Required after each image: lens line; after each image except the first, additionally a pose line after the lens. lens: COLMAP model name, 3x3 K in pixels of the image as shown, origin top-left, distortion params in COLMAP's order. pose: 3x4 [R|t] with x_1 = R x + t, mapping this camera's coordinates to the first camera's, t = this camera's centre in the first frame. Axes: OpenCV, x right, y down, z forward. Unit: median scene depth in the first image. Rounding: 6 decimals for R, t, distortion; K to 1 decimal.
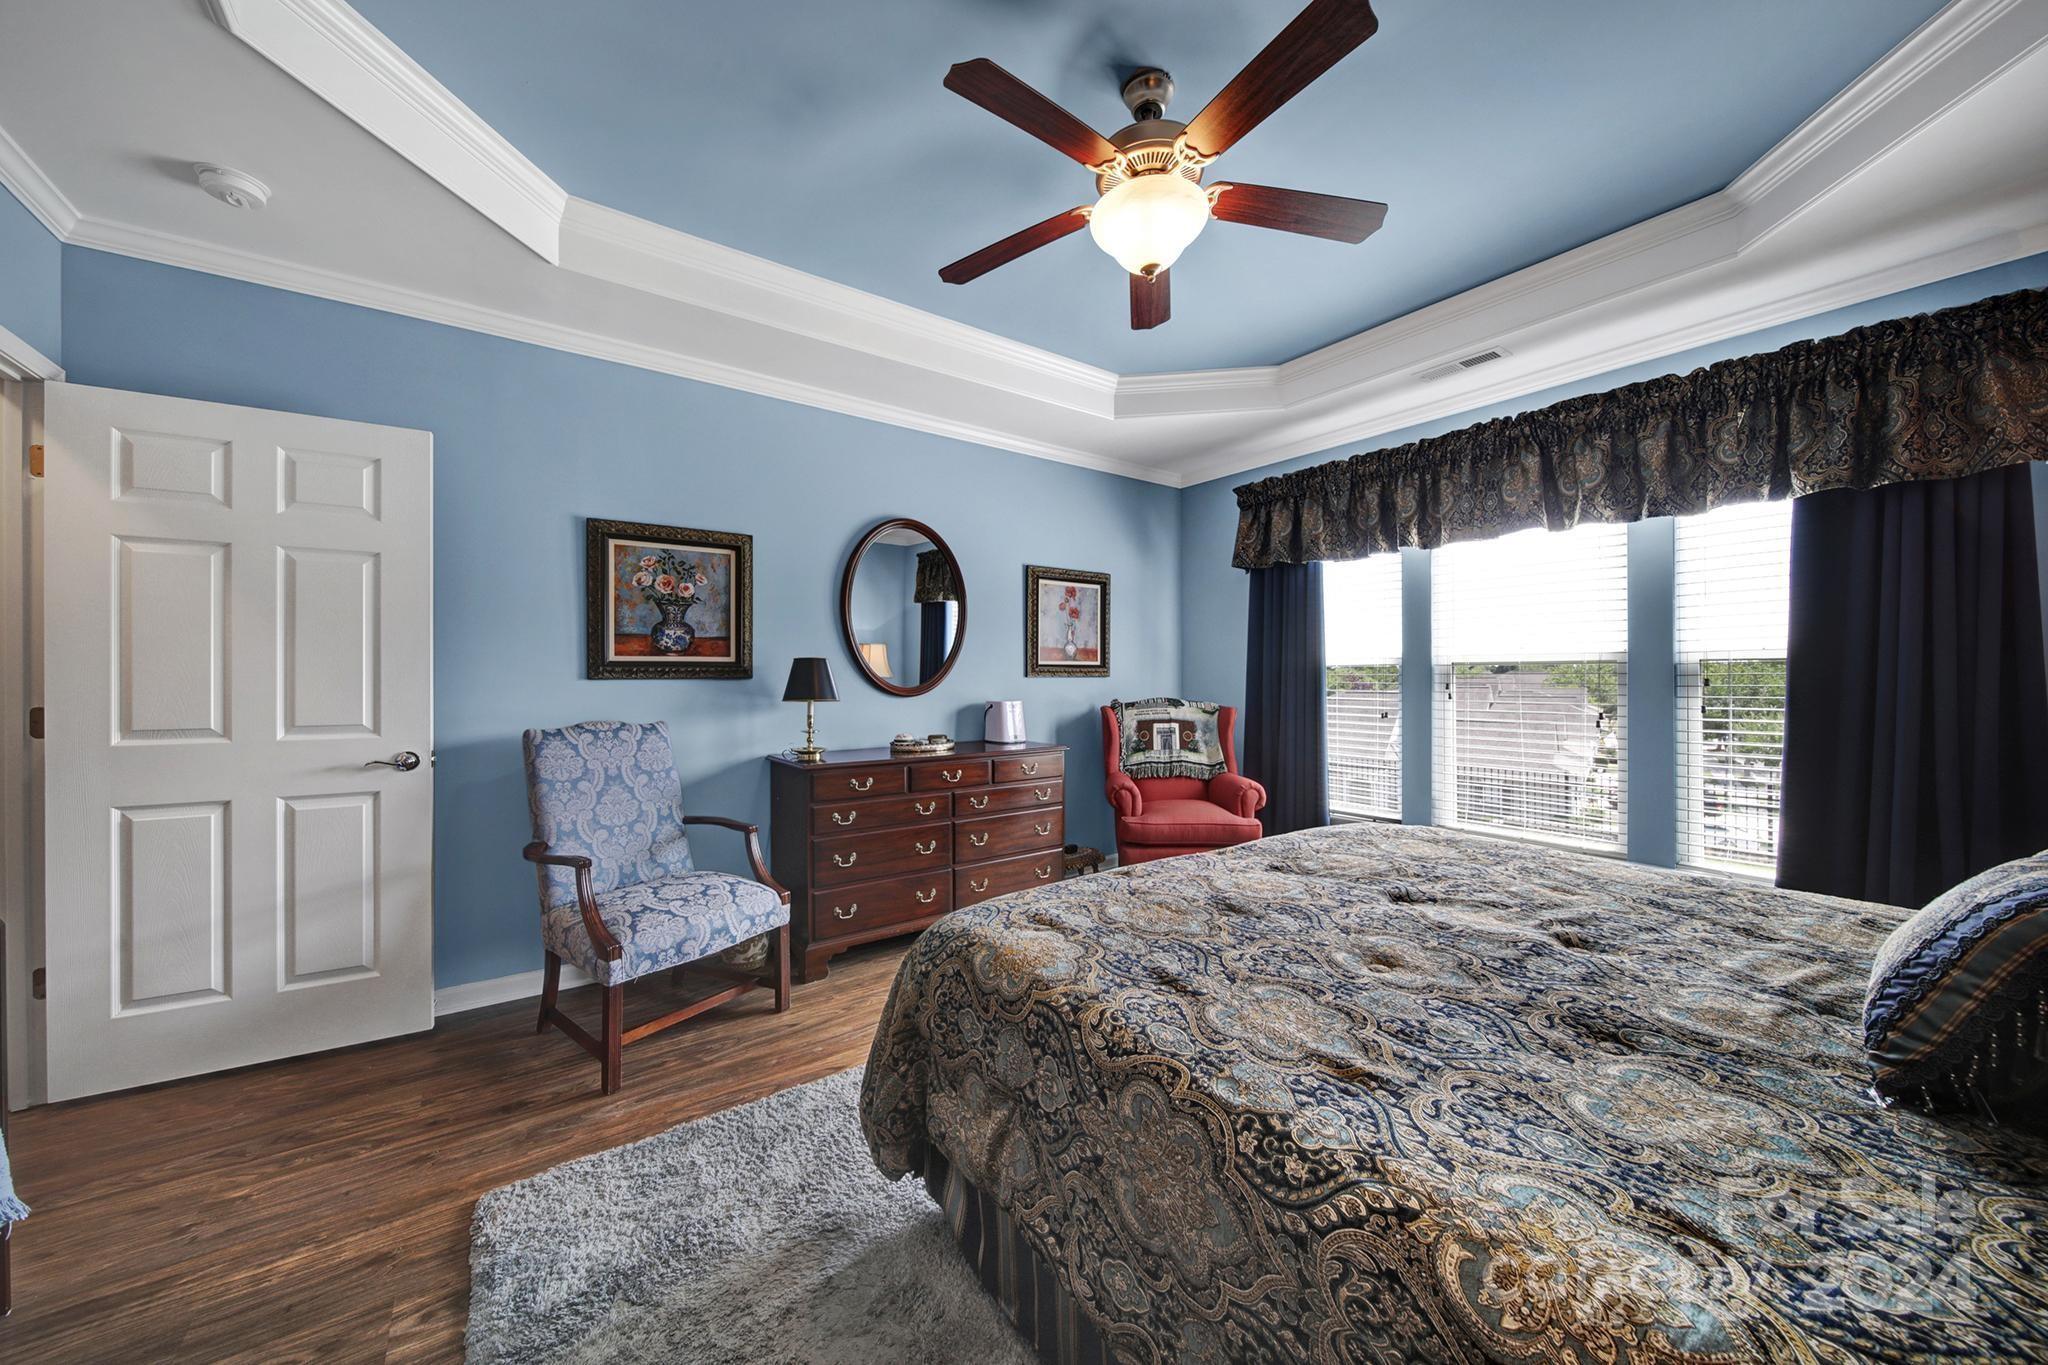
lens RADIAL K [[719.8, 0, 1020.6], [0, 719.8, 677.8], [0, 0, 1]] dist [-0.002062, -0.000828]
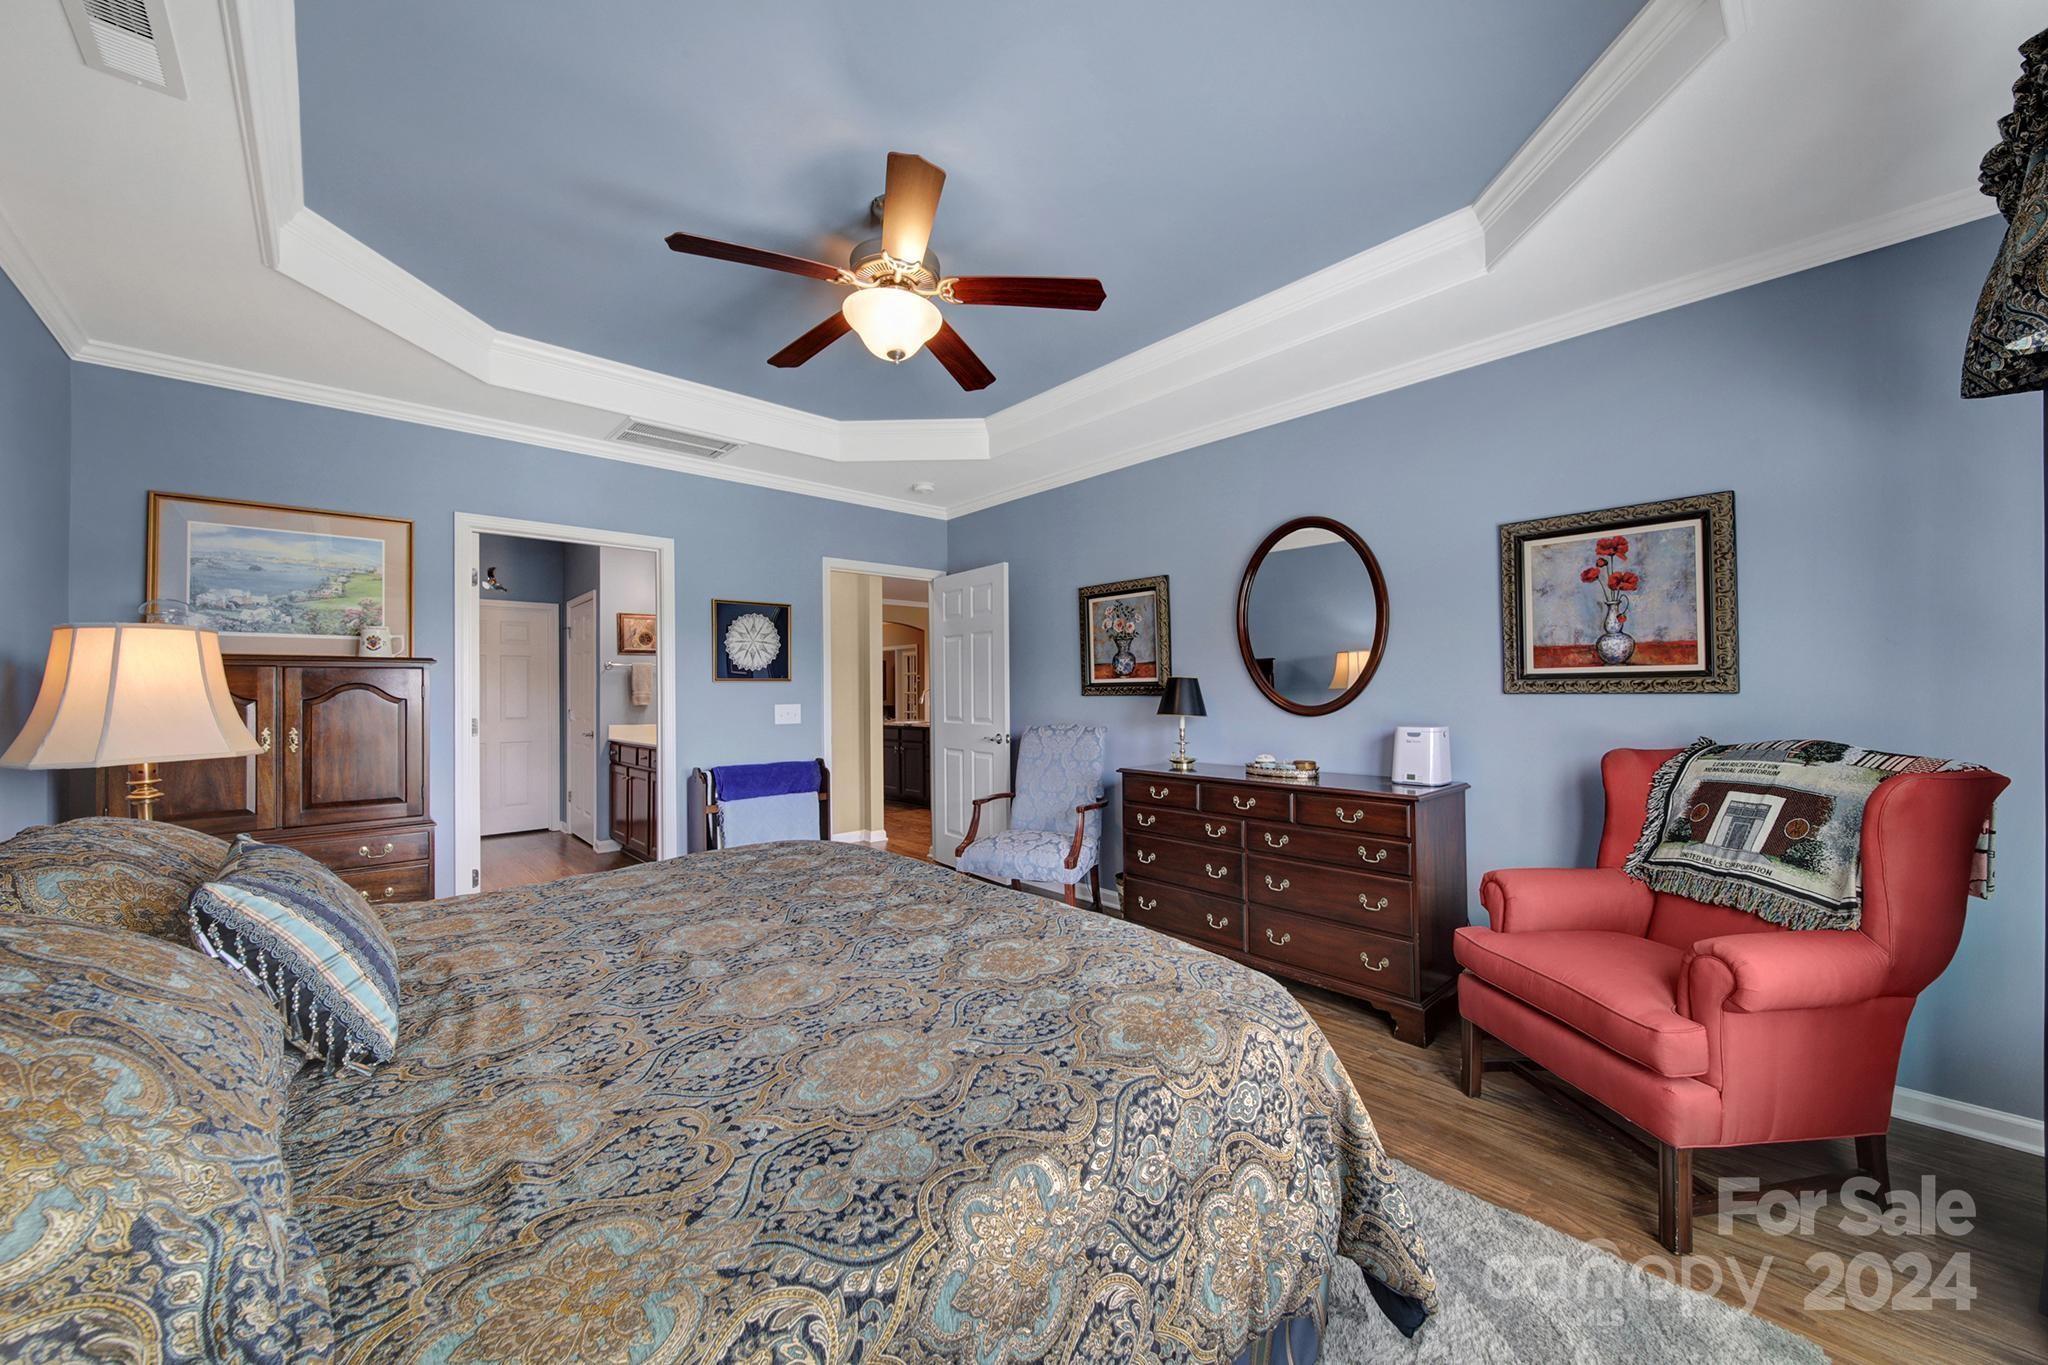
lens RADIAL K [[719.8, 0, 1020.5], [0, 719.8, 688.7], [0, 0, 1]] dist [-0.002062, -0.000828]
pose [[0.133555, -0.004963, -0.991029, 0.783124], [0.002878, 0.999985, -0.004620, -0.005167], [0.991037, -0.002235, 0.133567, 0.609565]]
